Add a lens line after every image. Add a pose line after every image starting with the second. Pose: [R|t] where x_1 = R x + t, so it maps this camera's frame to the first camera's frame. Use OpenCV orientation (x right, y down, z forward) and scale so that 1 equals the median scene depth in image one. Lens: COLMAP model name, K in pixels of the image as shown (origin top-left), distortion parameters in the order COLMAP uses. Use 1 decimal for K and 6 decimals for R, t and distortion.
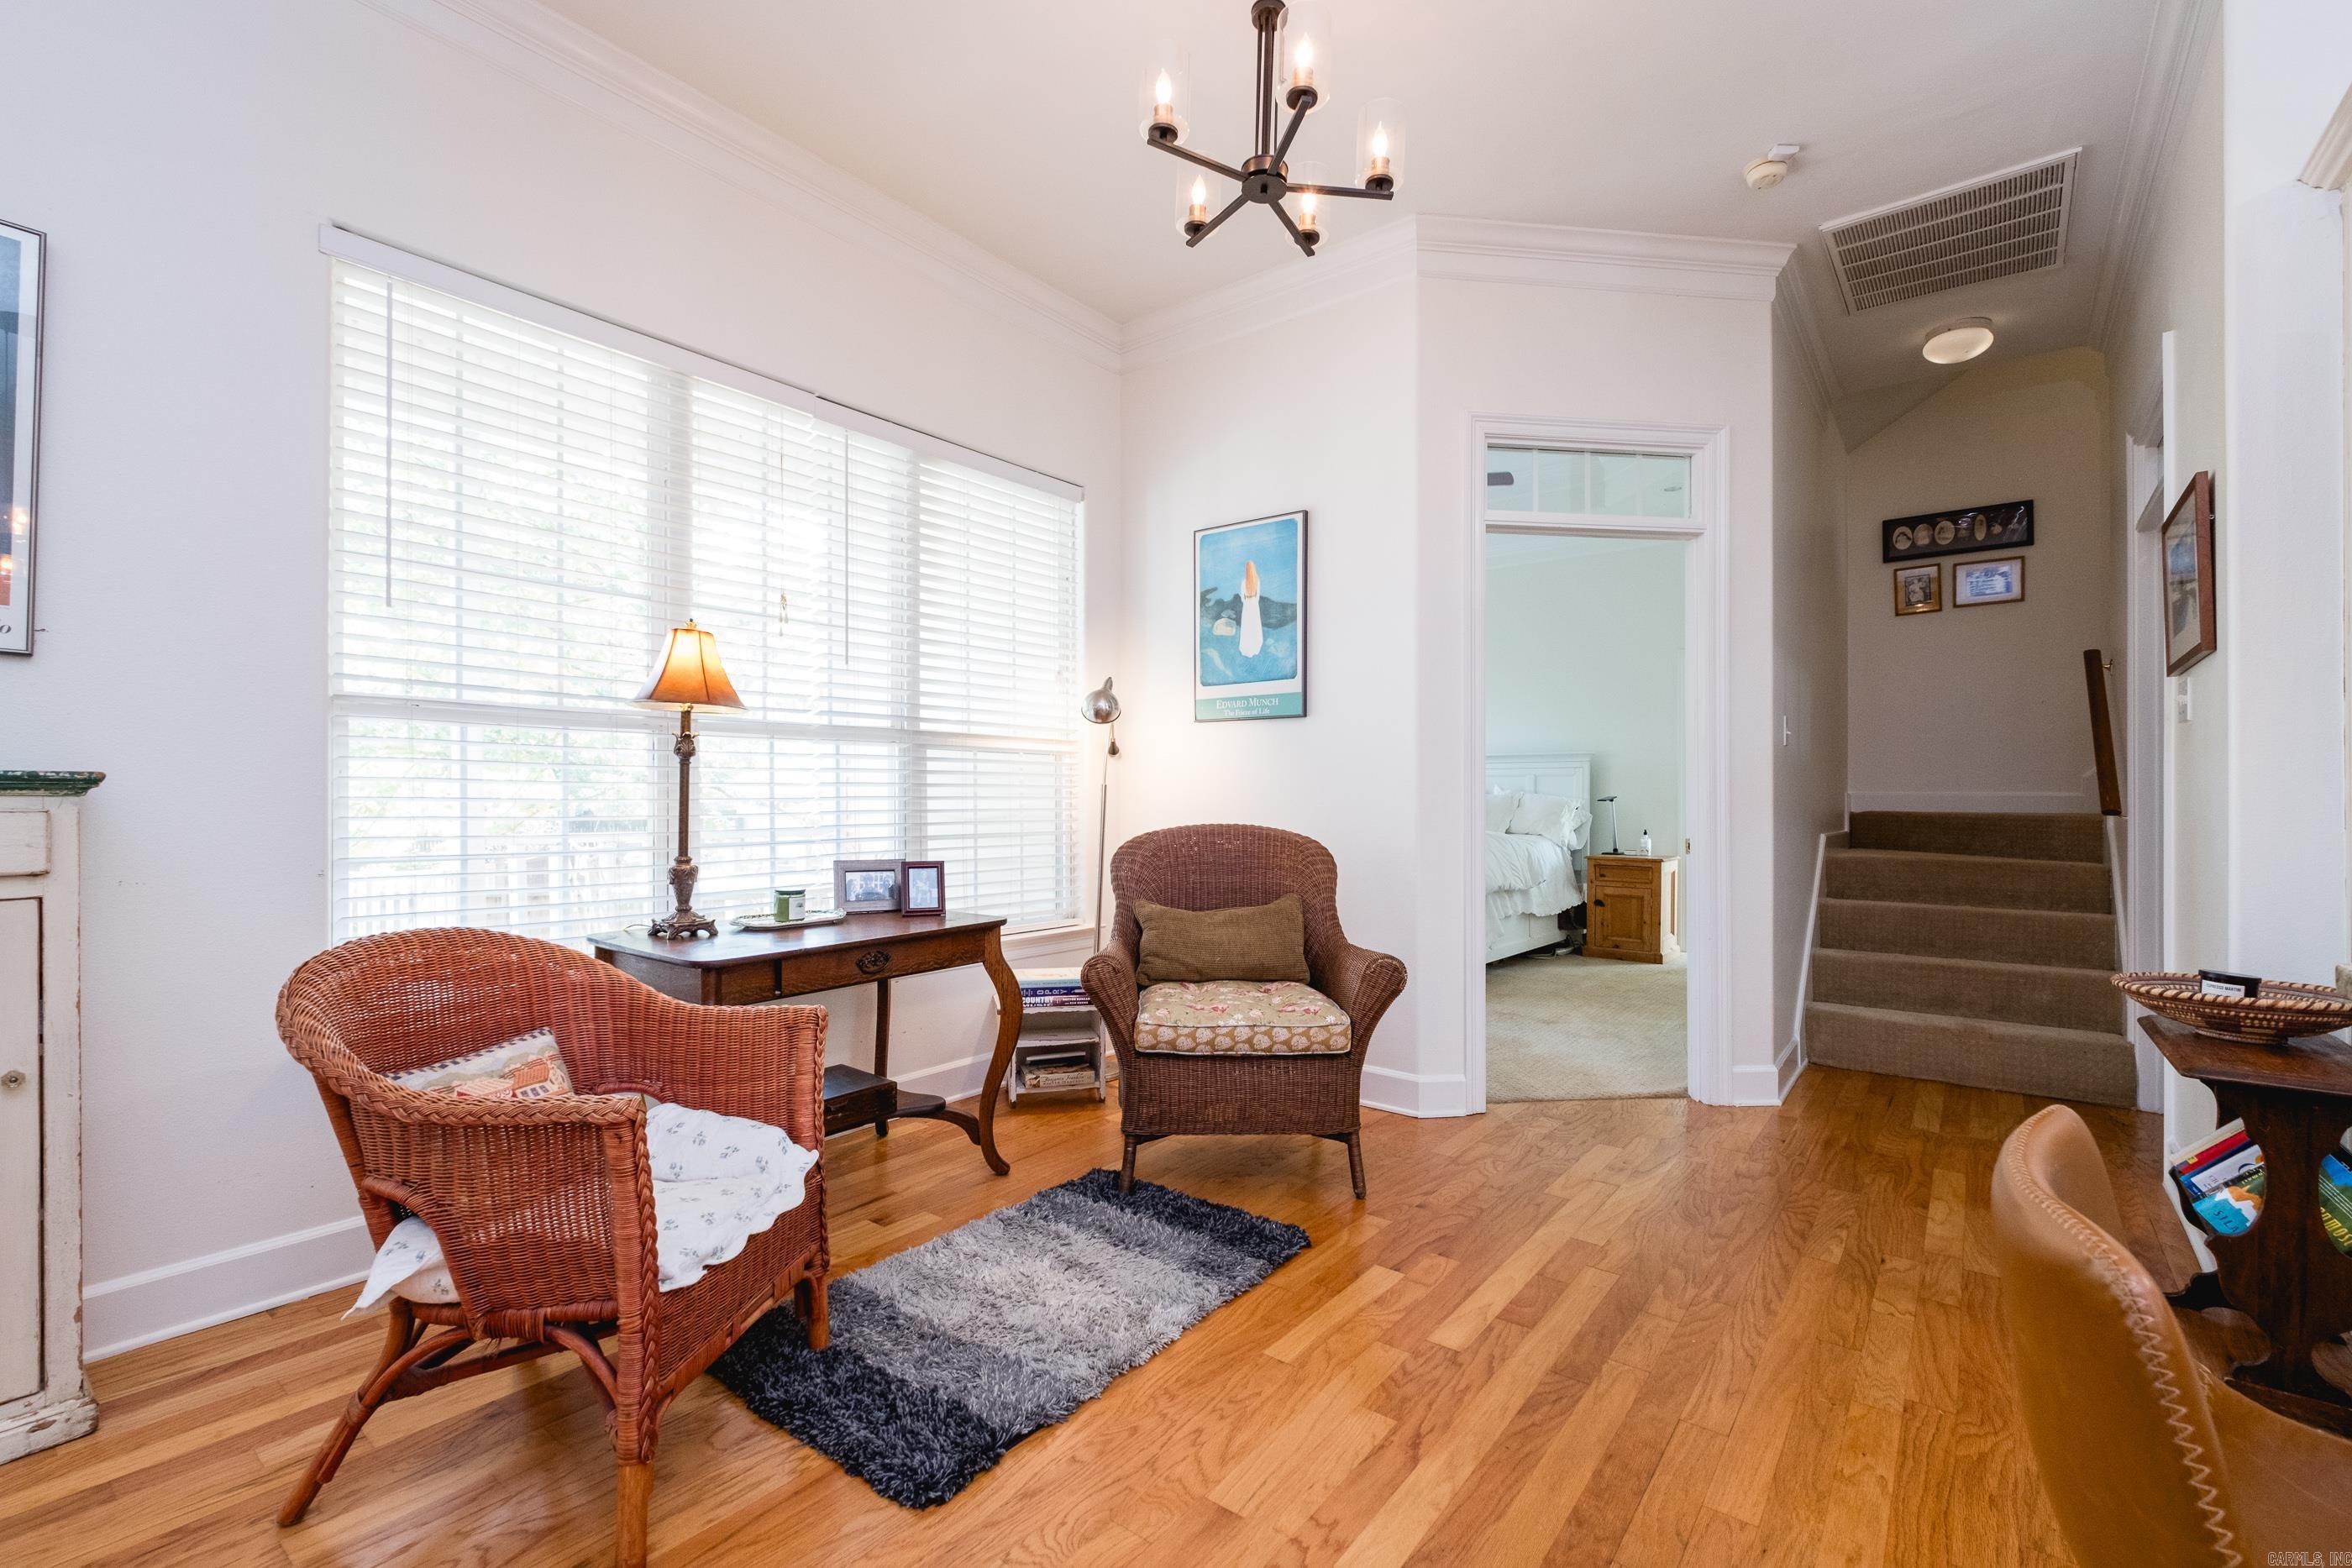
lens RADIAL K [[1015.0, 0, 1182.8], [0, 1015.0, 790.5], [0, 0, 1]] dist [0.002124, -0.001324]
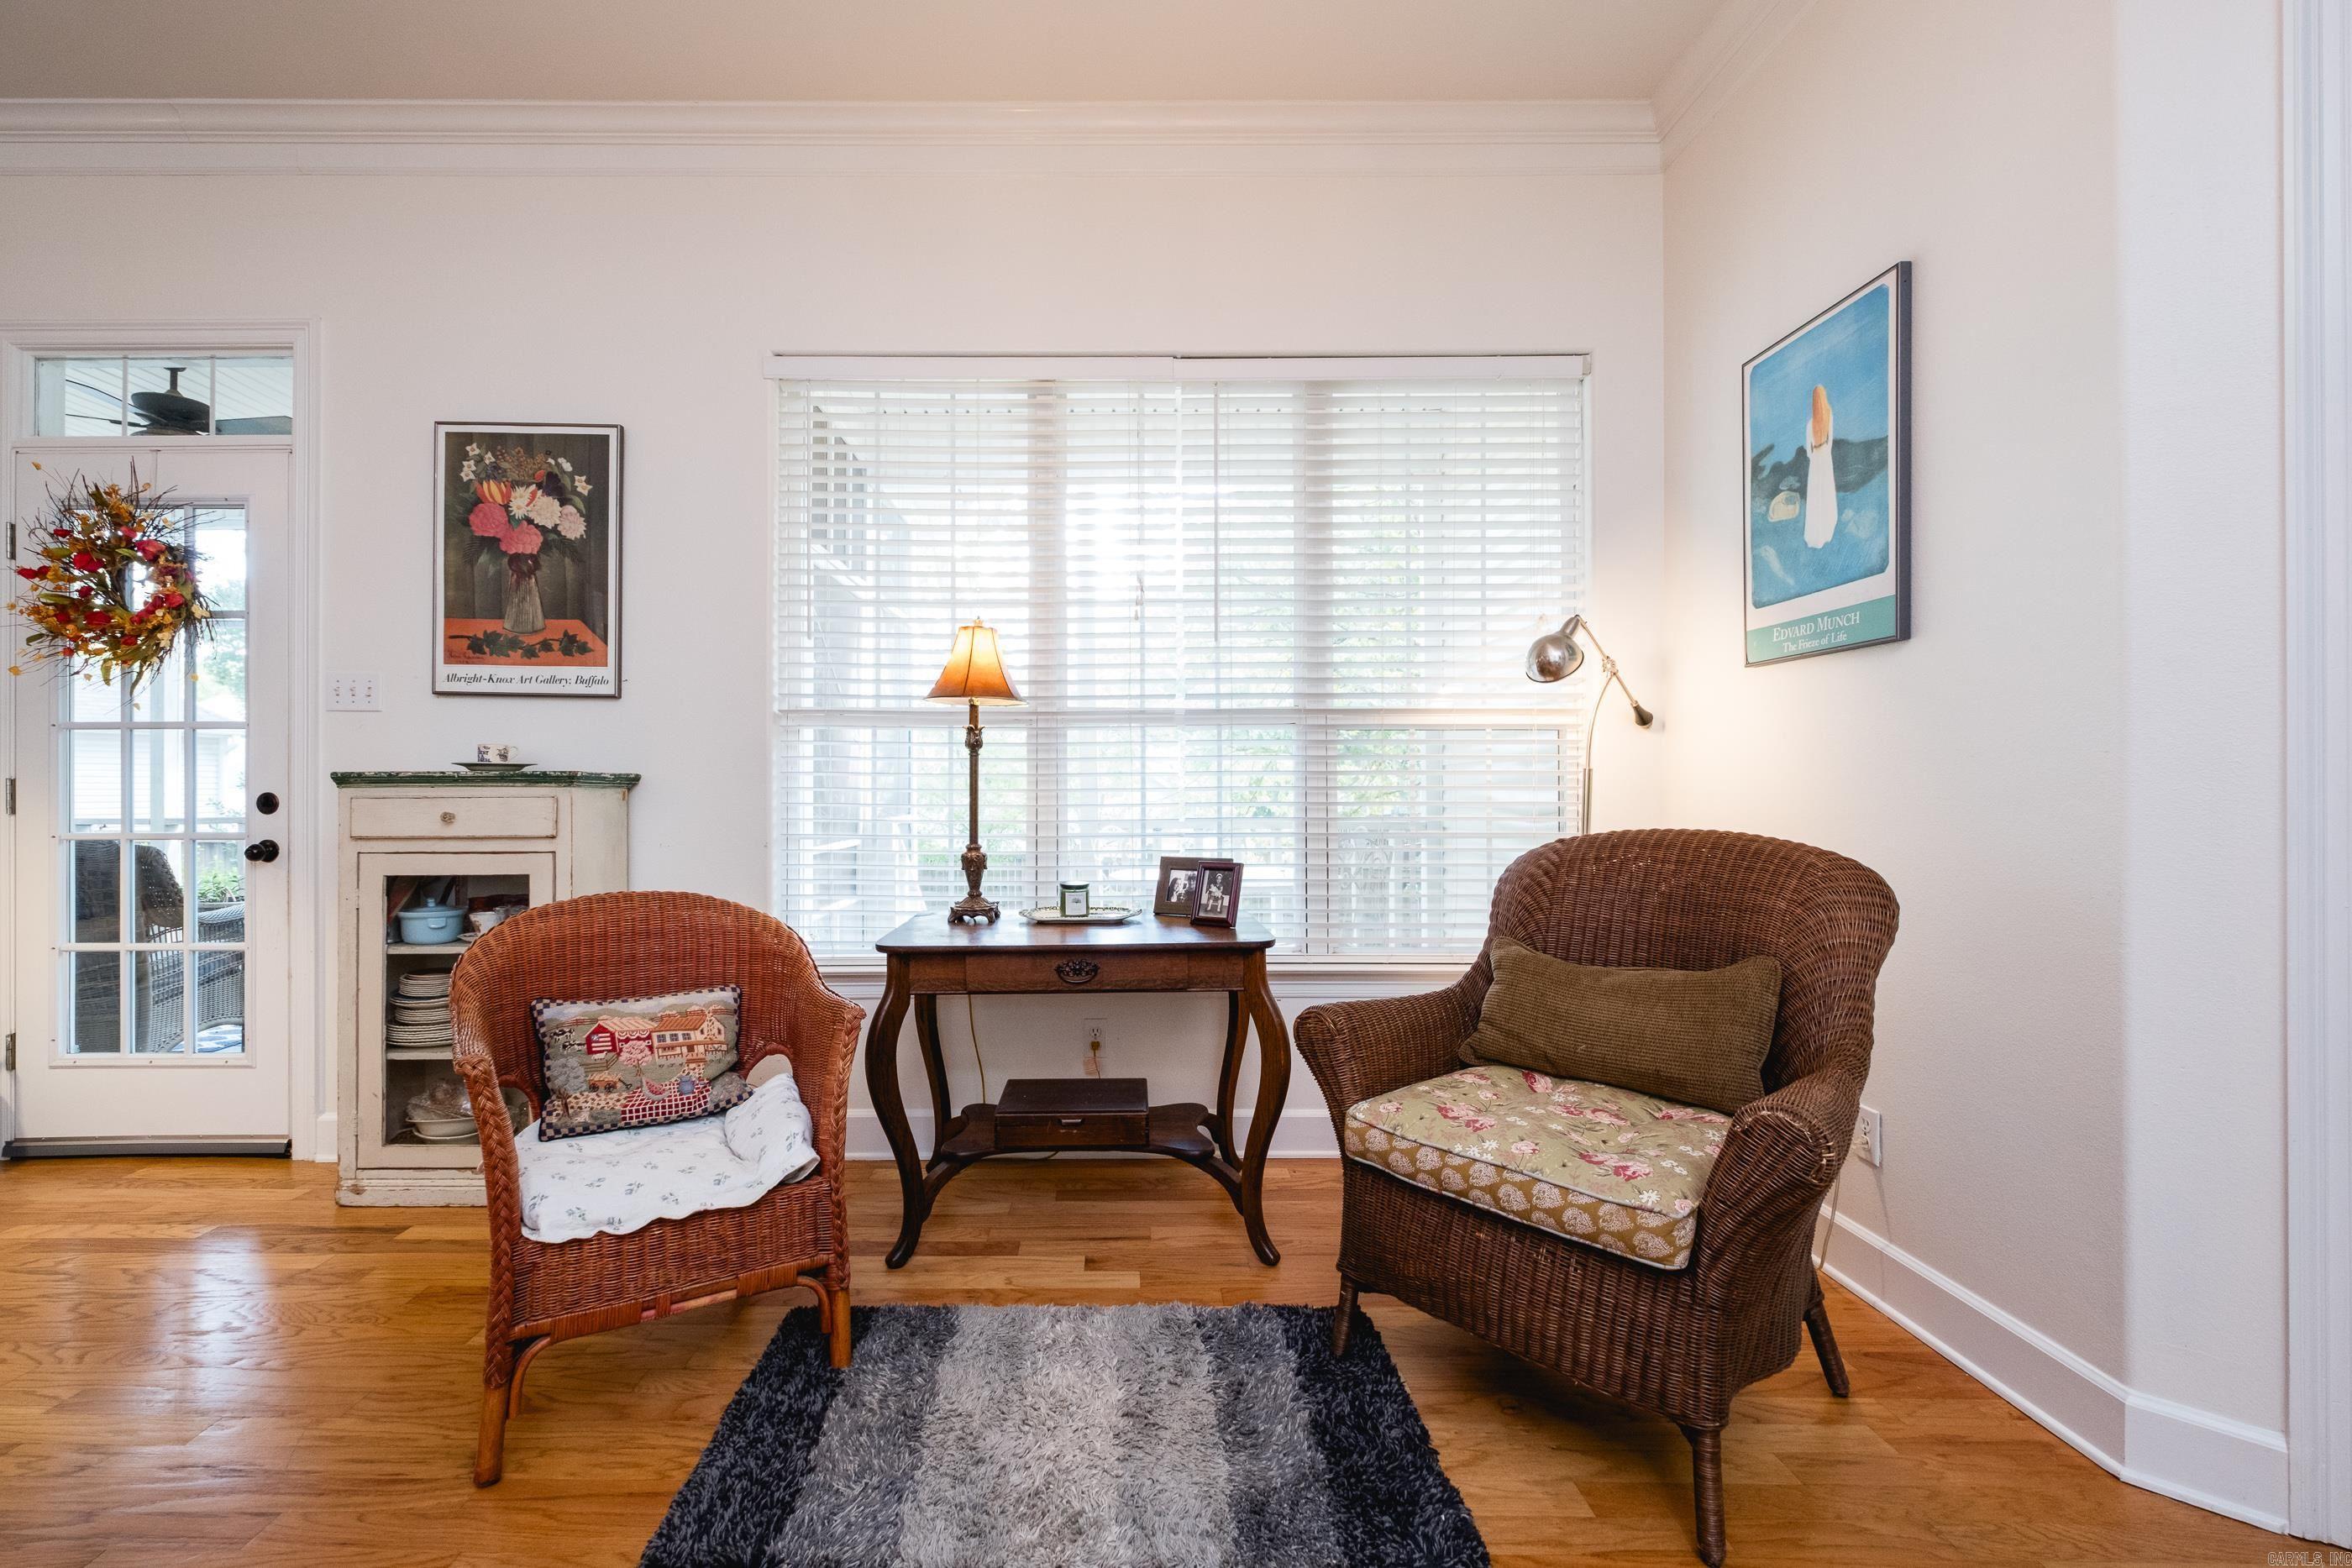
lens RADIAL K [[1015.0, 0, 1101.5], [0, 1015.0, 782.2], [0, 0, 1]] dist [0.002124, -0.001324]
pose [[0.611981, -0.006540, -0.790845, 0.344410], [0.006590, 0.999973, -0.003170, 0.004491], [0.790845, -0.003272, 0.612008, 0.385620]]
